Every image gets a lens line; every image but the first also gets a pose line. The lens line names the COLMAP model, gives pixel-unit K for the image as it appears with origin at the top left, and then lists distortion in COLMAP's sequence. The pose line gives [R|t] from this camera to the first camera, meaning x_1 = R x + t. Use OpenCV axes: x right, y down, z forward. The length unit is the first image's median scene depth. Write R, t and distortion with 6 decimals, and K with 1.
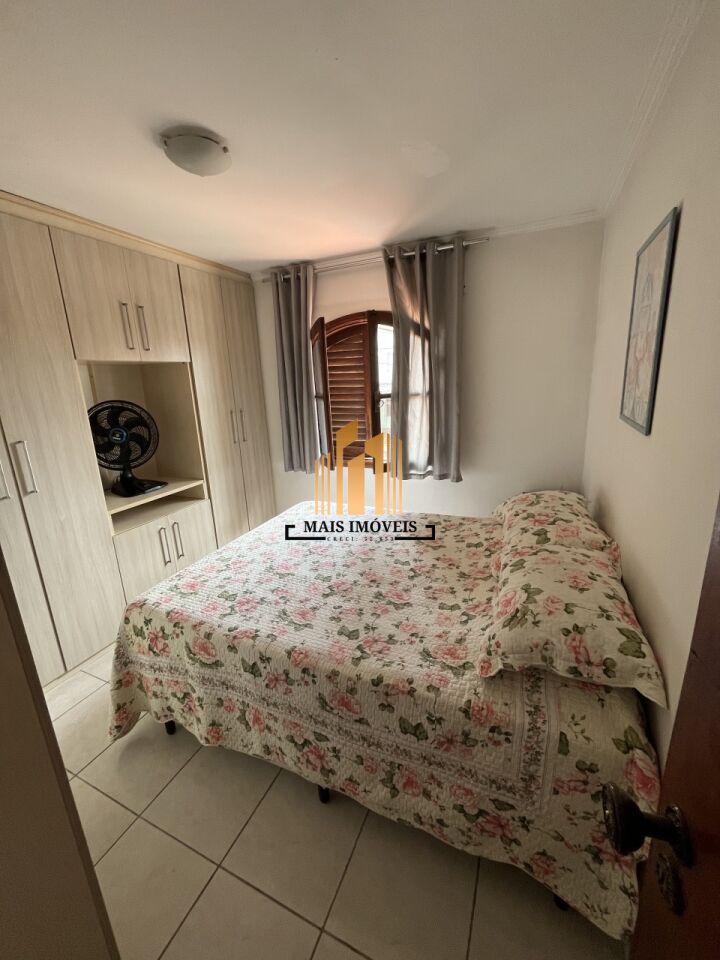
lens RADIAL K [[387.1, 0, 355.8], [0, 387.1, 476.2], [0, 0, 1]] dist [-0.005772, 0.000798]
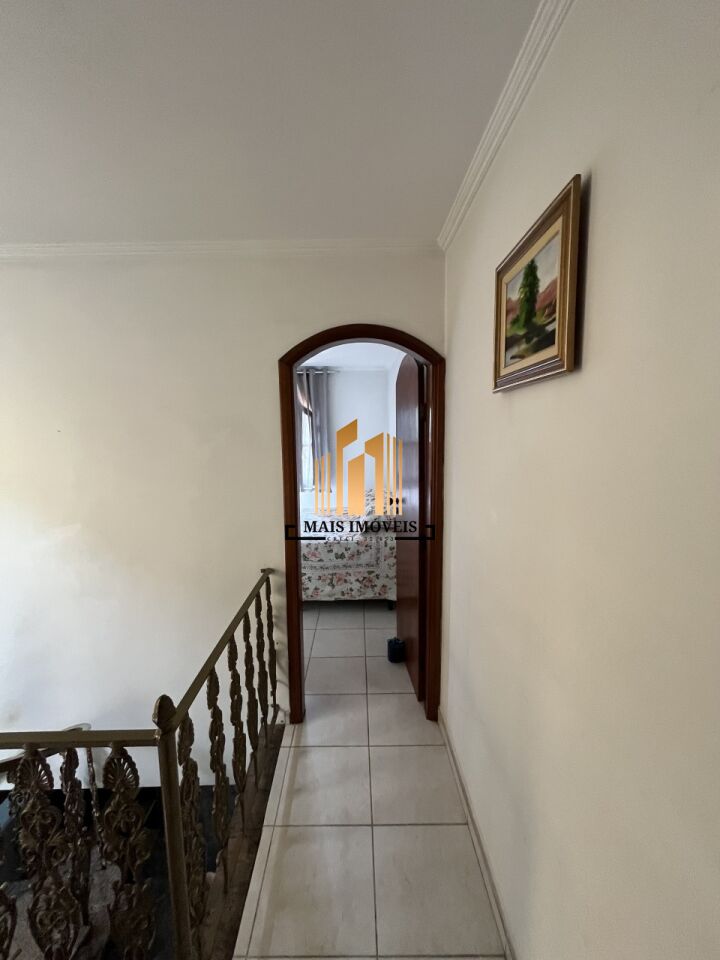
lens RADIAL K [[387.1, 0, 360.8], [0, 387.1, 479.8], [0, 0, 1]] dist [-0.005772, 0.000798]
pose [[0.904924, -0.012990, 0.425376, -0.867922], [0.072429, 0.989653, -0.123859, 0.433013], [-0.419365, 0.142892, 0.896501, -1.609327]]
